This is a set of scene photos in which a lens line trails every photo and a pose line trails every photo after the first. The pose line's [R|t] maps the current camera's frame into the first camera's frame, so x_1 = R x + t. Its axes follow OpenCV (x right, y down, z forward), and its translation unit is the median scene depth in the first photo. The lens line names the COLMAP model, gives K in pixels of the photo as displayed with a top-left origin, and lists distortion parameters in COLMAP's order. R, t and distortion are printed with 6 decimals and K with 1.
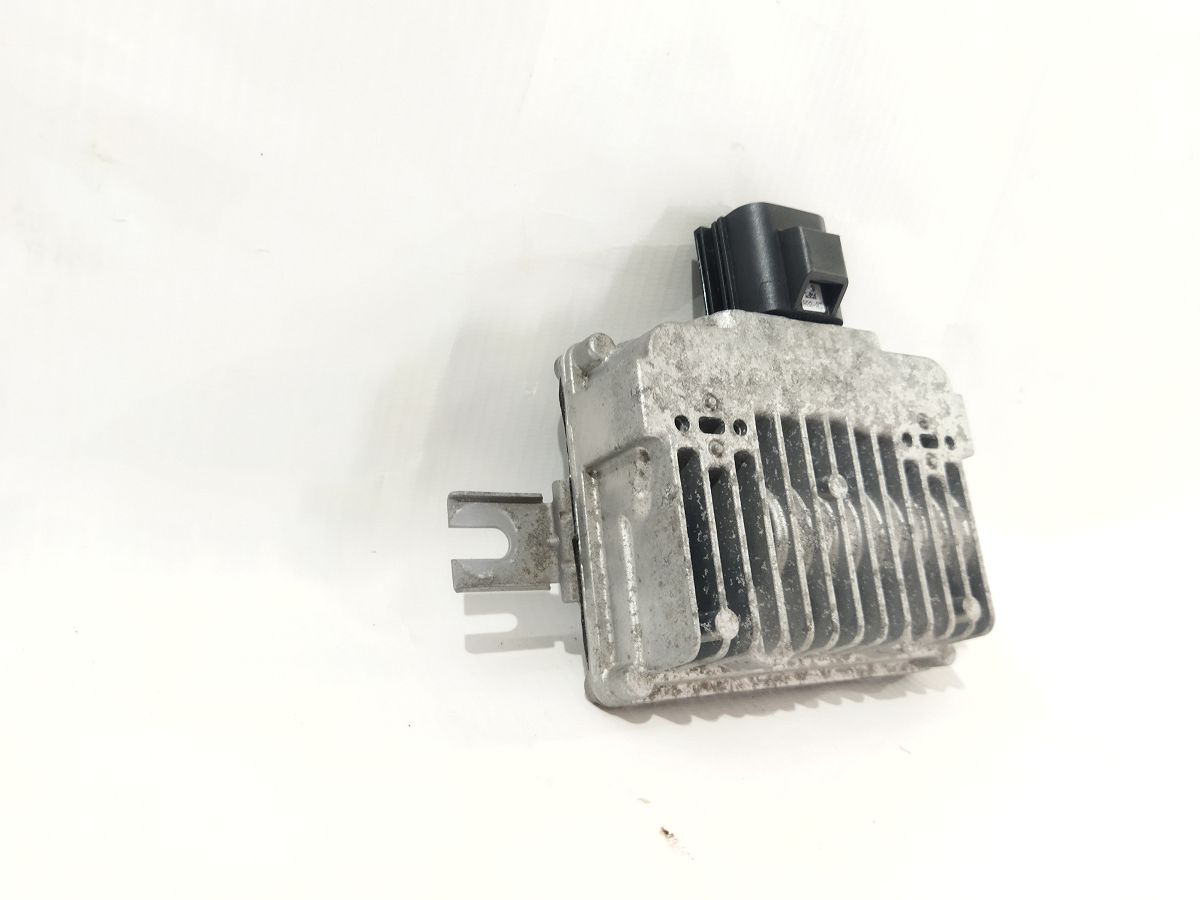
lens RADIAL K [[923.0, 0, 600.0], [0, 923.0, 450.0], [0, 0, 1]] dist [0.004586, -0.131323]
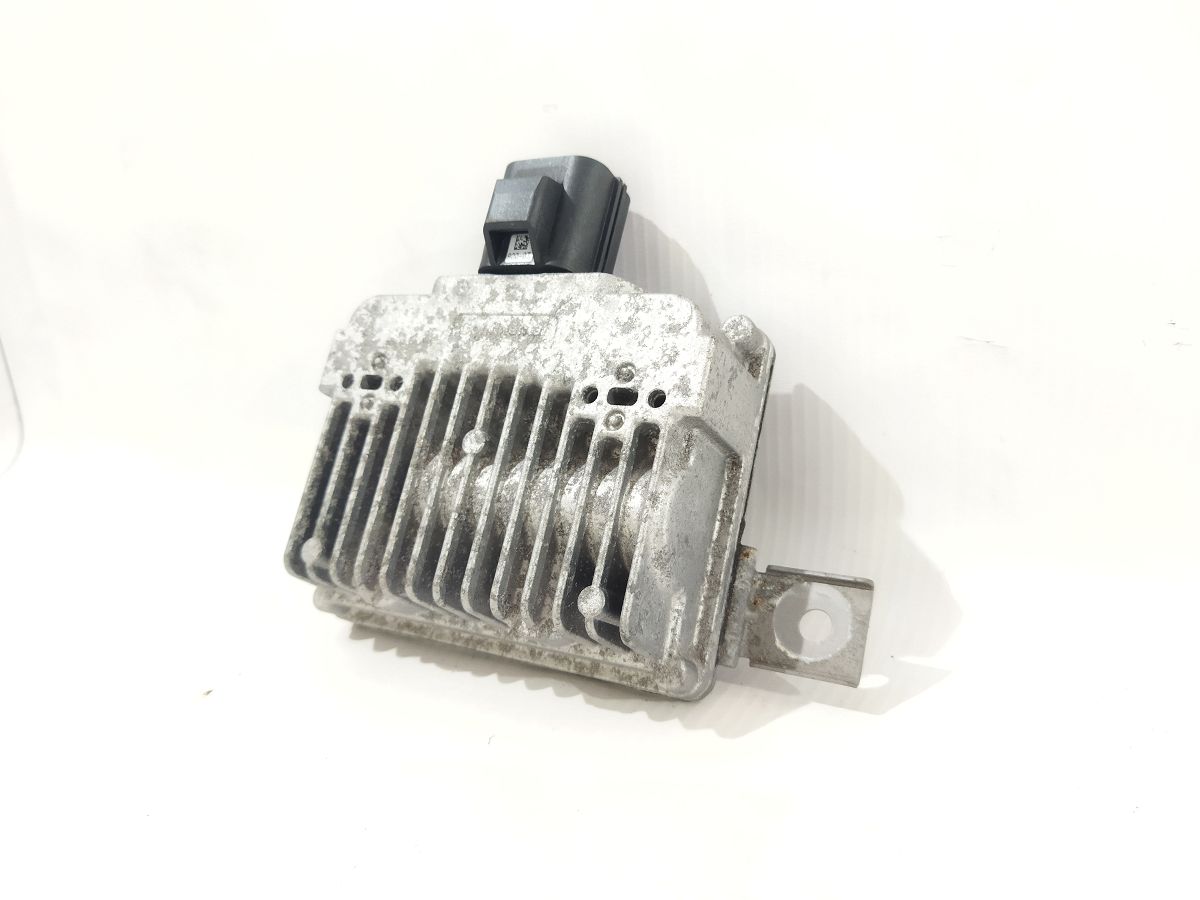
lens RADIAL K [[923.0, 0, 600.0], [0, 923.0, 450.0], [0, 0, 1]] dist [0.004586, -0.131323]
pose [[0.508624, 0.007548, -0.860955, 1.096558], [-0.050477, 0.998503, -0.021066, 0.058293], [0.859508, 0.054173, 0.508244, 0.599144]]
